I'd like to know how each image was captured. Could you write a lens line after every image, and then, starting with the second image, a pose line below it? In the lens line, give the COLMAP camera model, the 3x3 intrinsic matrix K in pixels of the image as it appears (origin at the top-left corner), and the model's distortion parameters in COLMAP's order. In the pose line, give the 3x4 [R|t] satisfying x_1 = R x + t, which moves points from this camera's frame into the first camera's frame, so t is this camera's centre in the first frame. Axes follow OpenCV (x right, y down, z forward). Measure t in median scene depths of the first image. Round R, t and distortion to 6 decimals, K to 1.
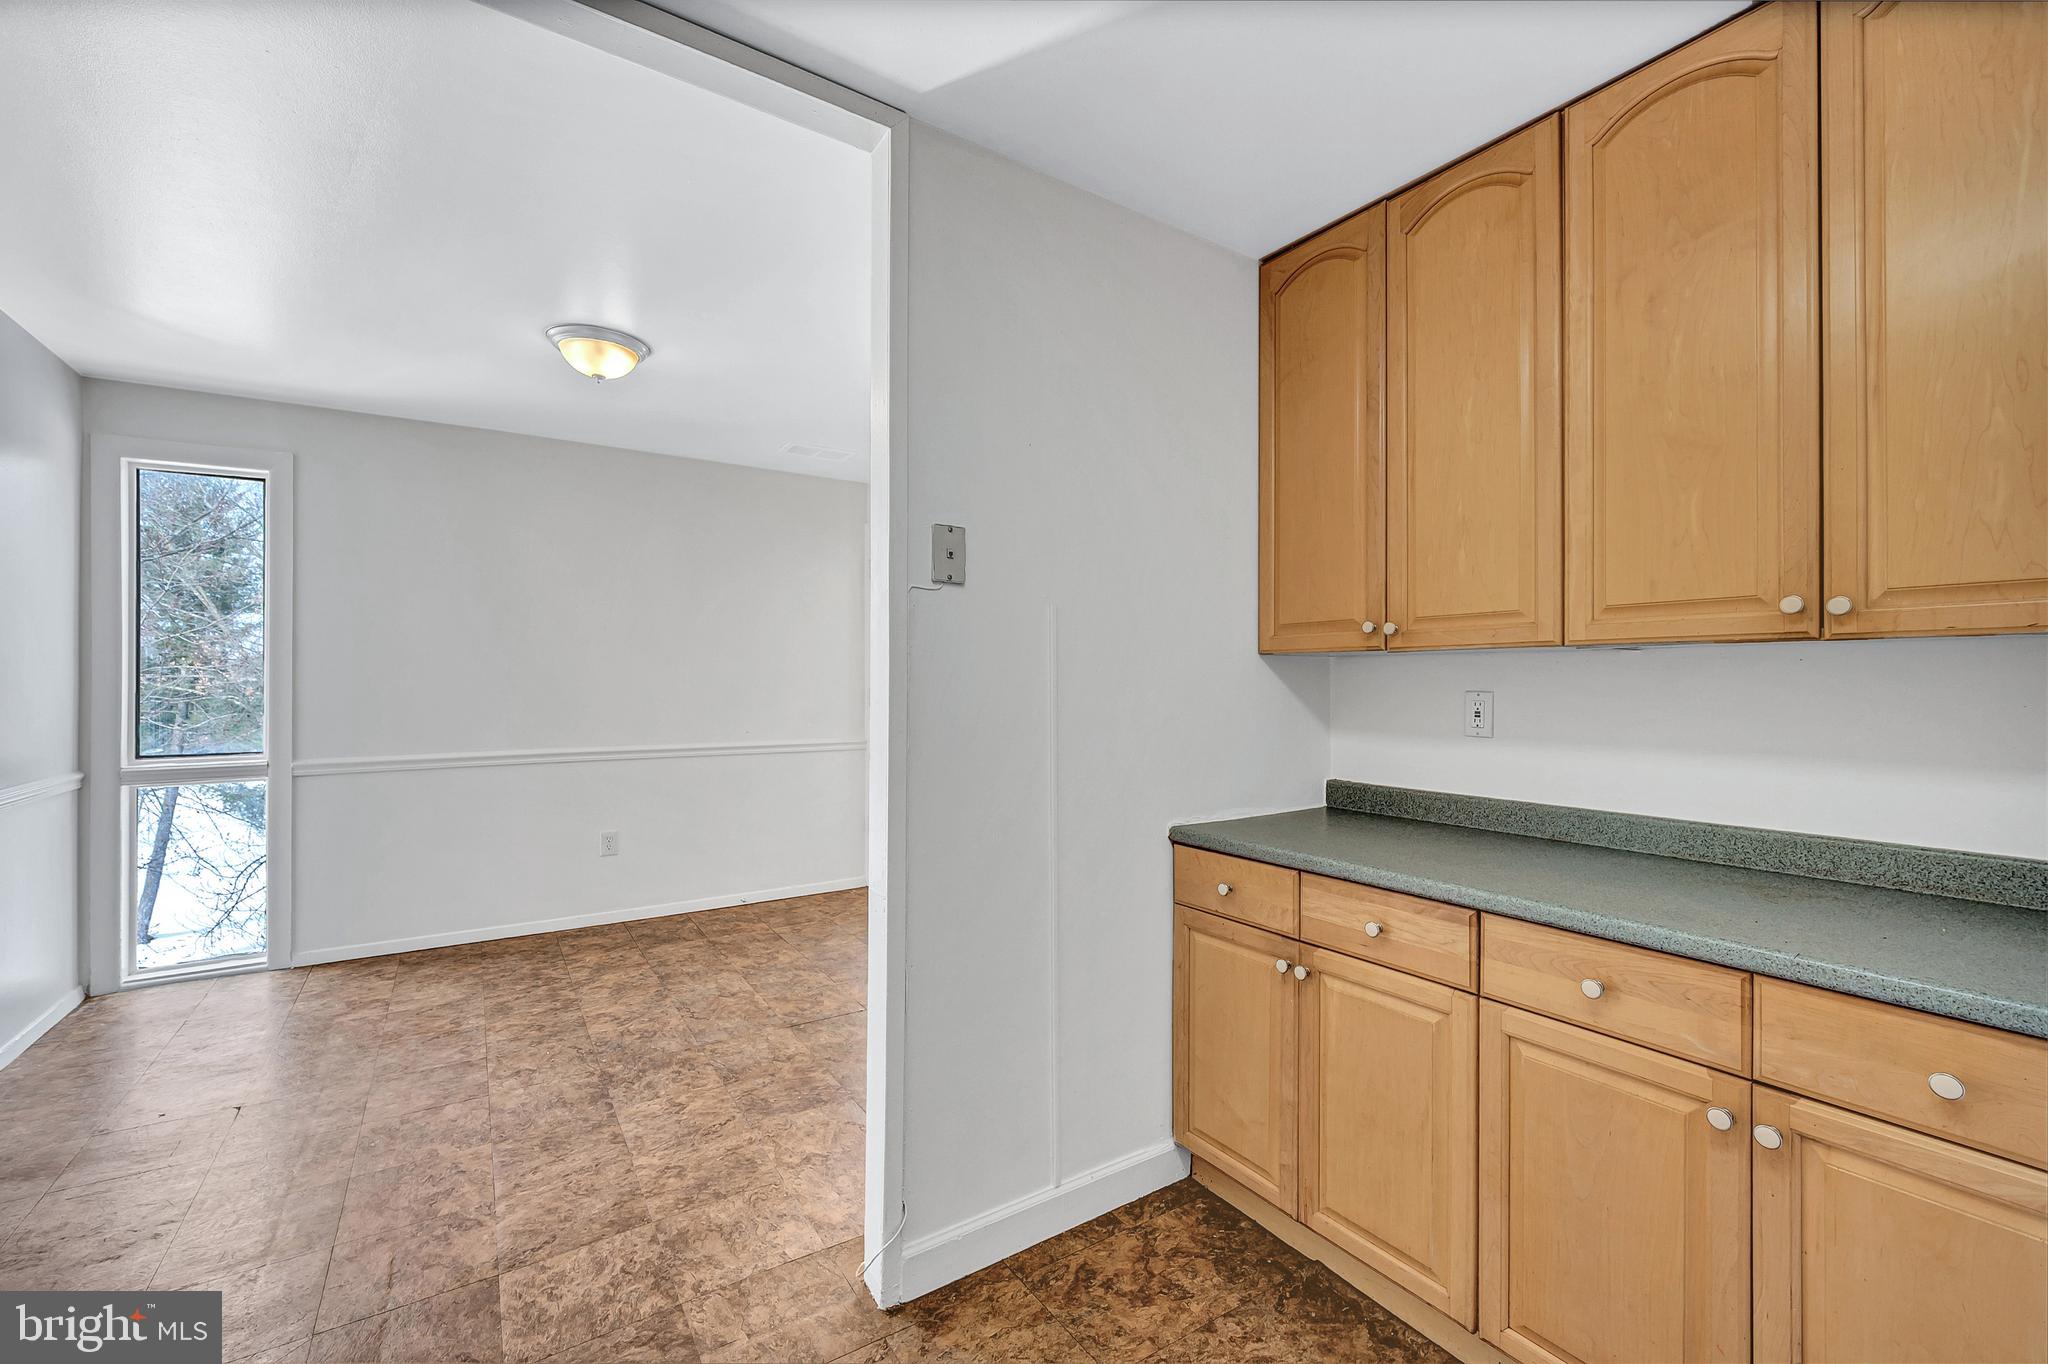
lens RADIAL K [[853.6, 0, 1024.0], [0, 853.6, 682.0], [0, 0, 1]] dist [0.002262, -0.000536]
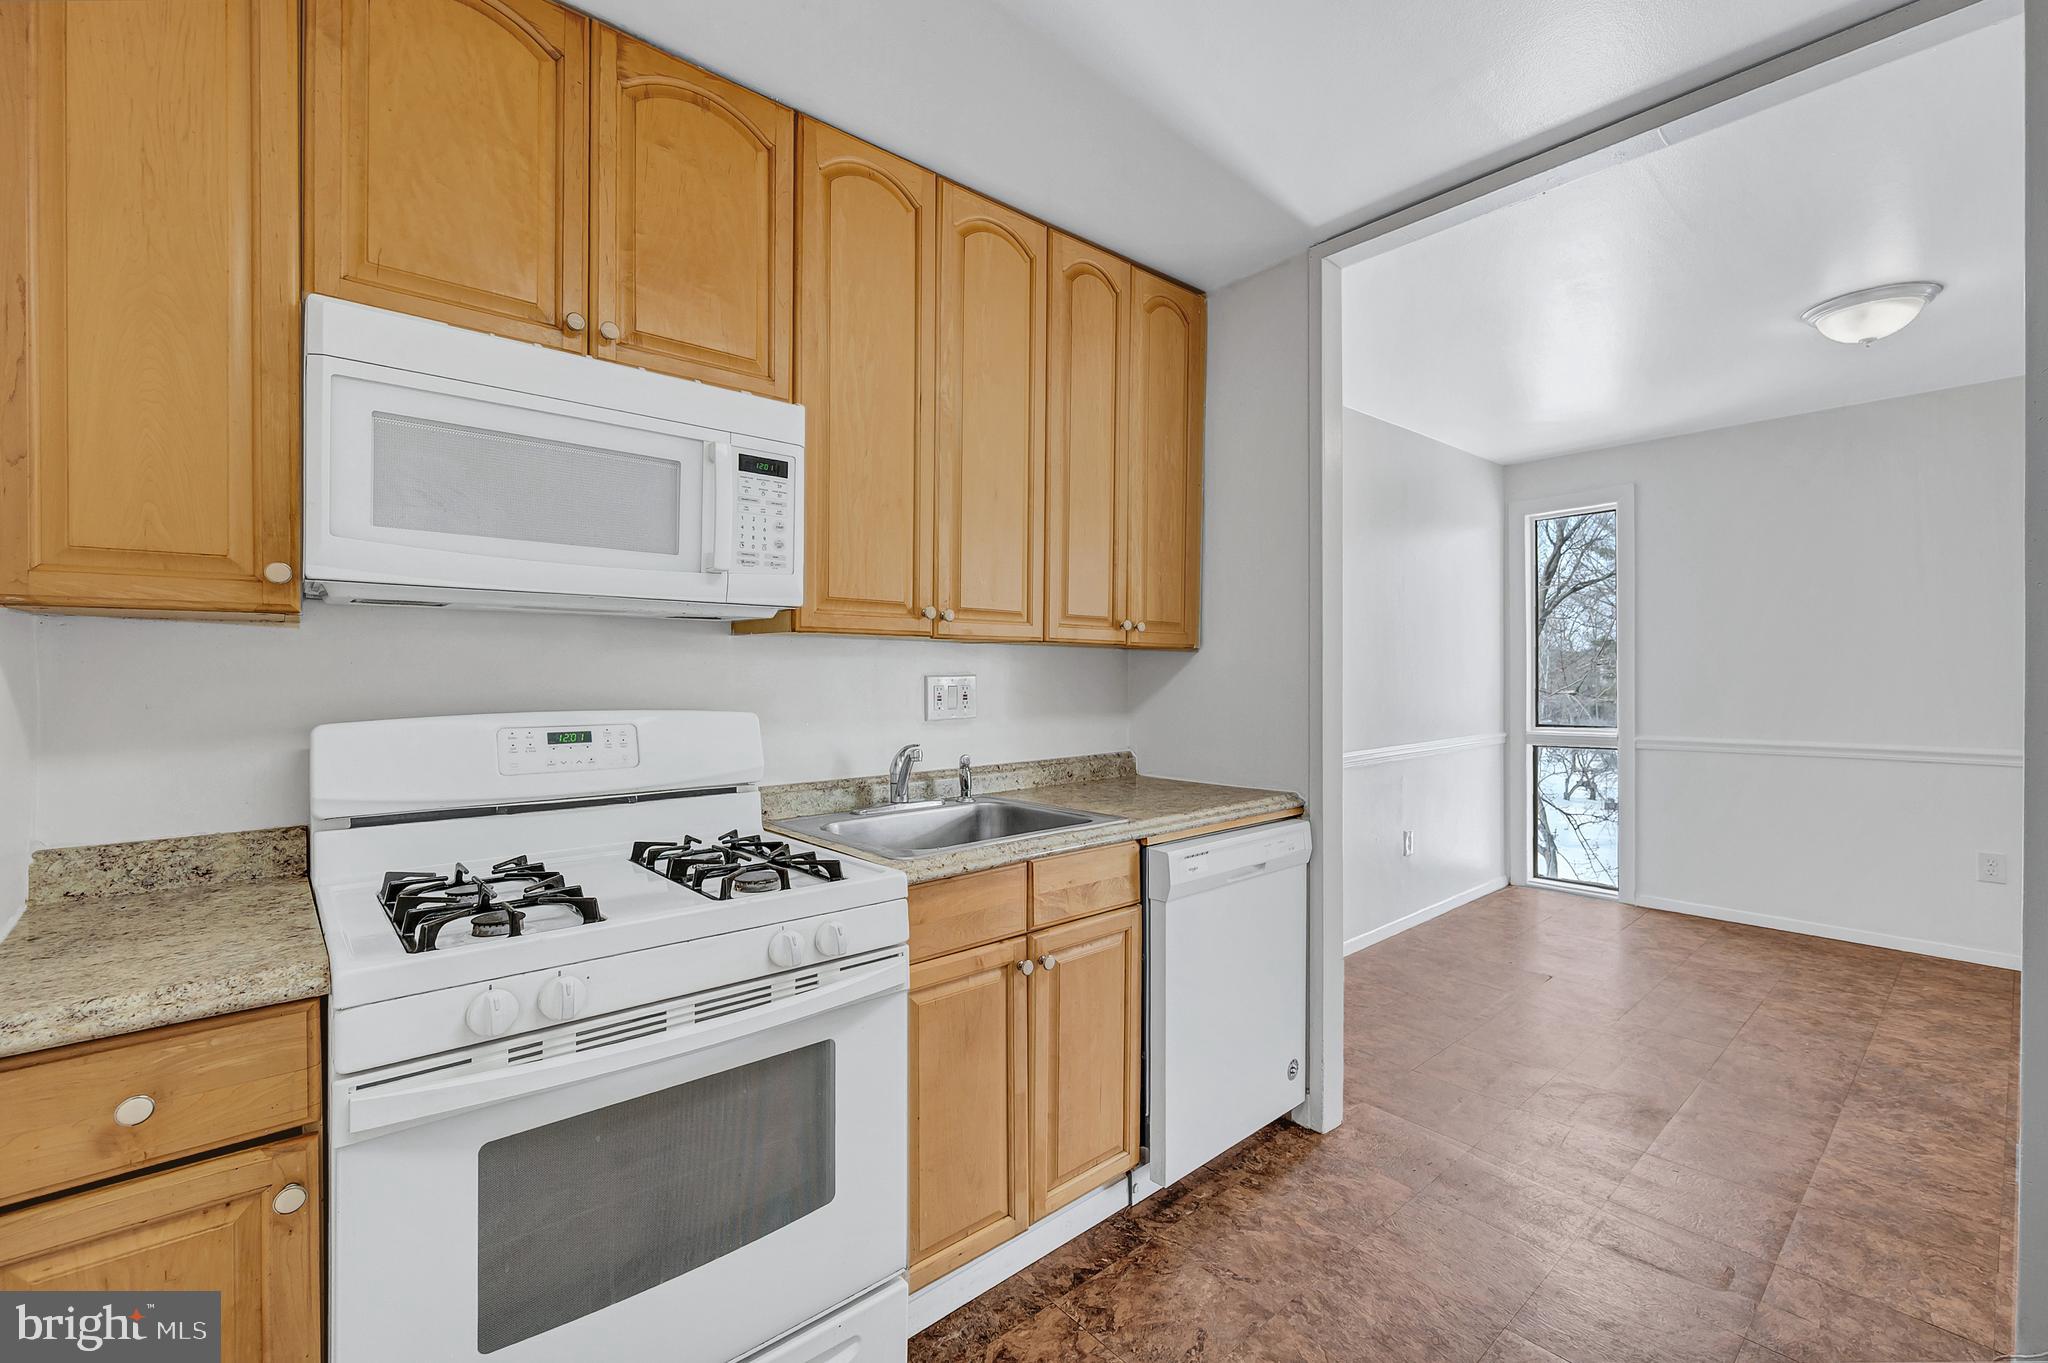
lens RADIAL K [[853.0, 0, 1021.8], [0, 853.0, 675.3], [0, 0, 1]] dist [0.003056, -0.001050]
pose [[0.123129, 0.000081, -0.992391, 0.274937], [0.005754, 0.999983, 0.000796, -0.000566], [0.992374, -0.005808, 0.123126, -0.022575]]
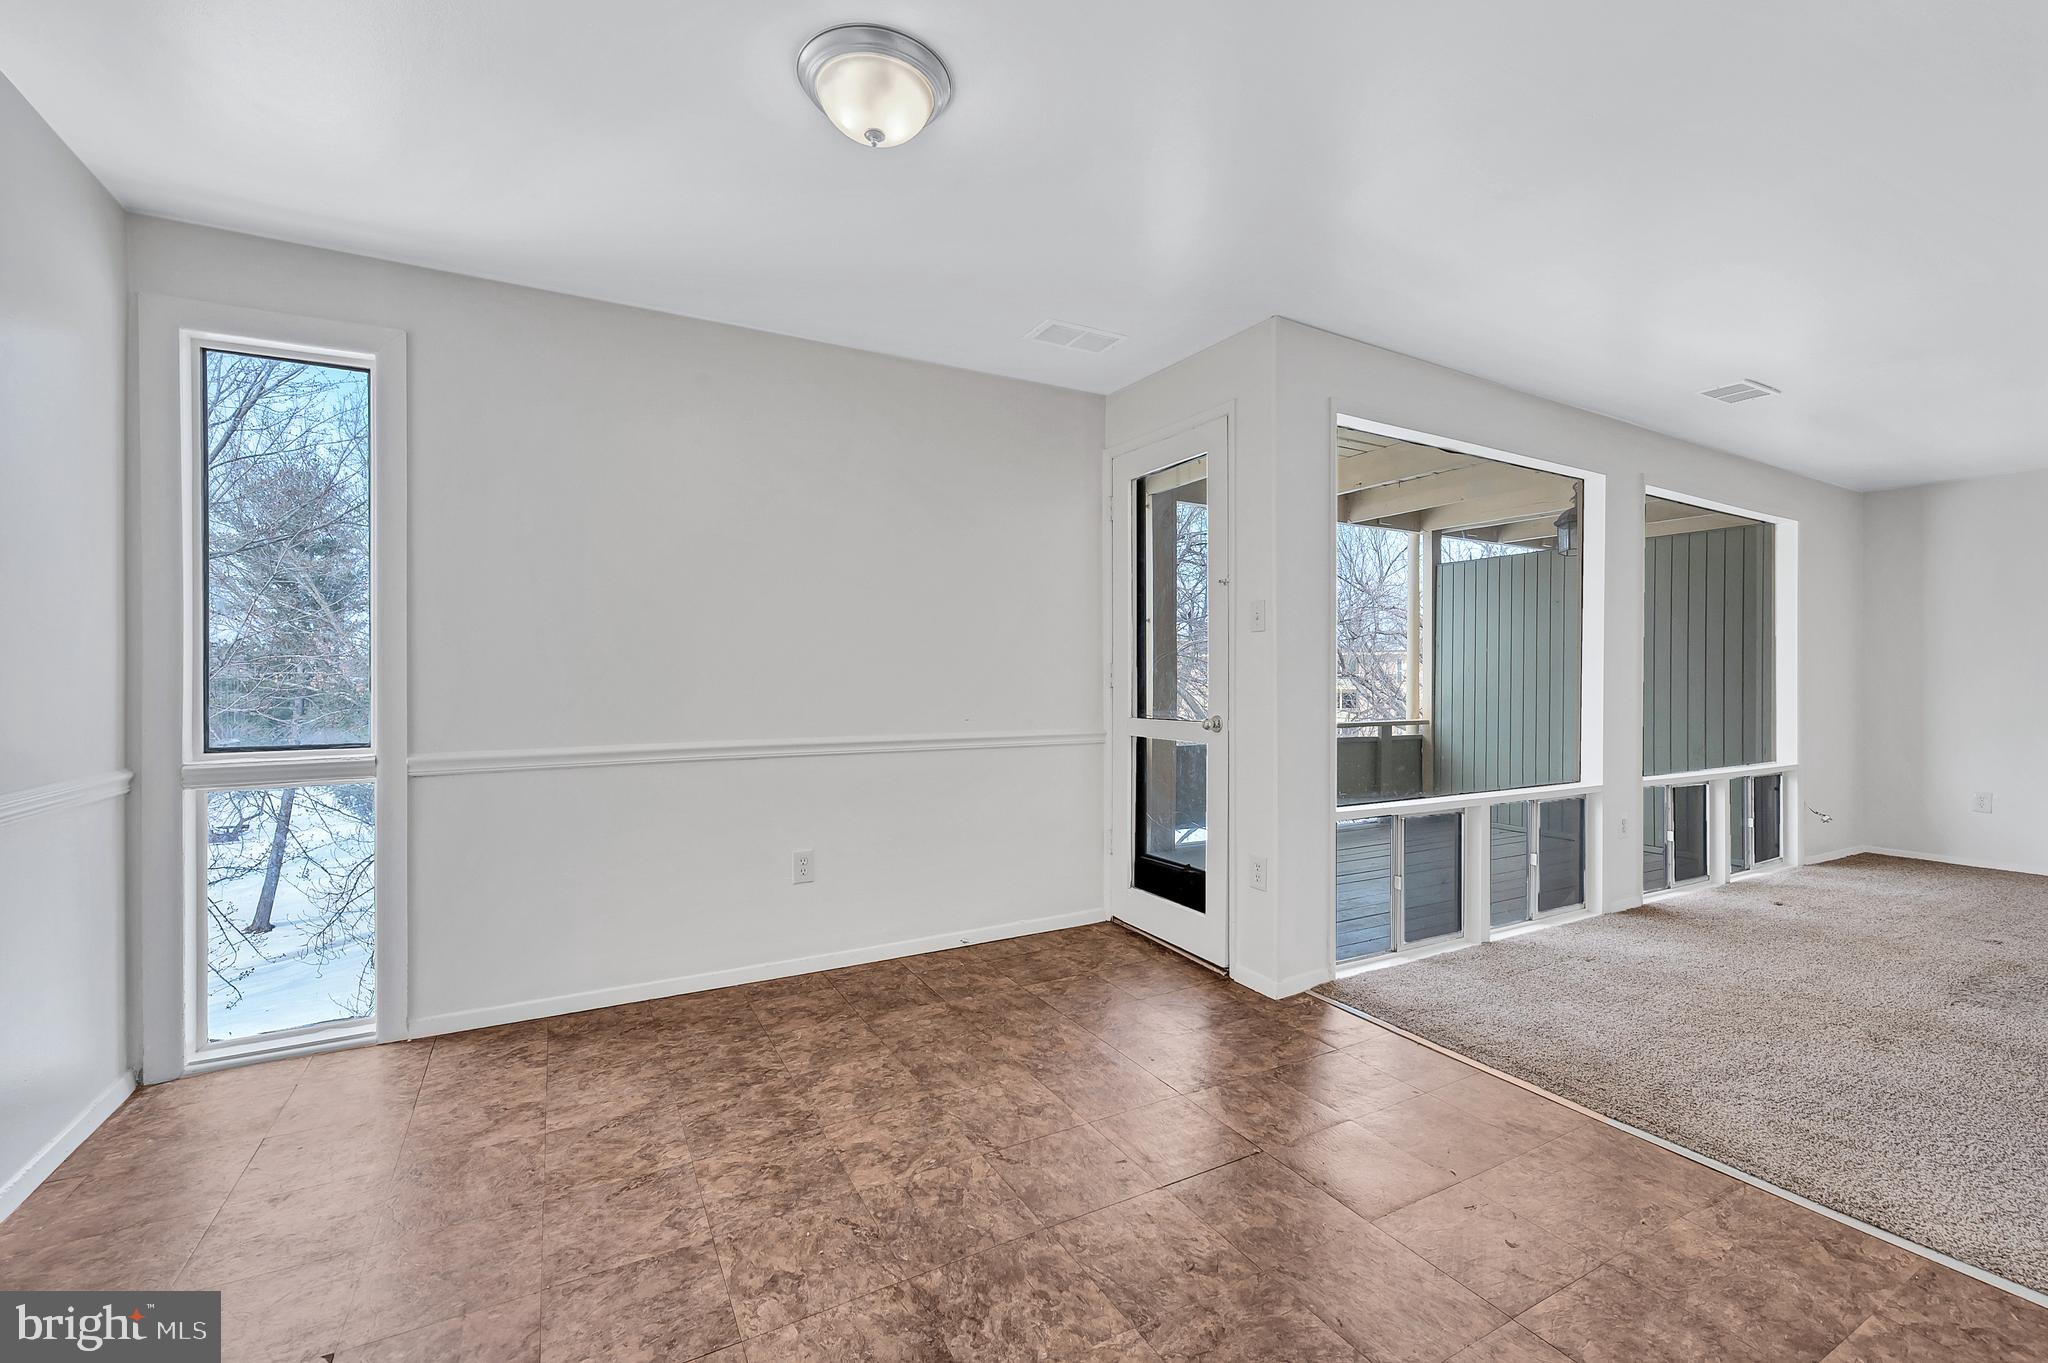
lens RADIAL K [[853.6, 0, 1024.0], [0, 853.6, 681.5], [0, 0, 1]] dist [0.002262, -0.000536]
pose [[0.997113, -0.003310, -0.075855, -0.308203], [0.003496, 0.999991, 0.002326, 0.032650], [0.075846, -0.002585, 0.997116, 0.349358]]
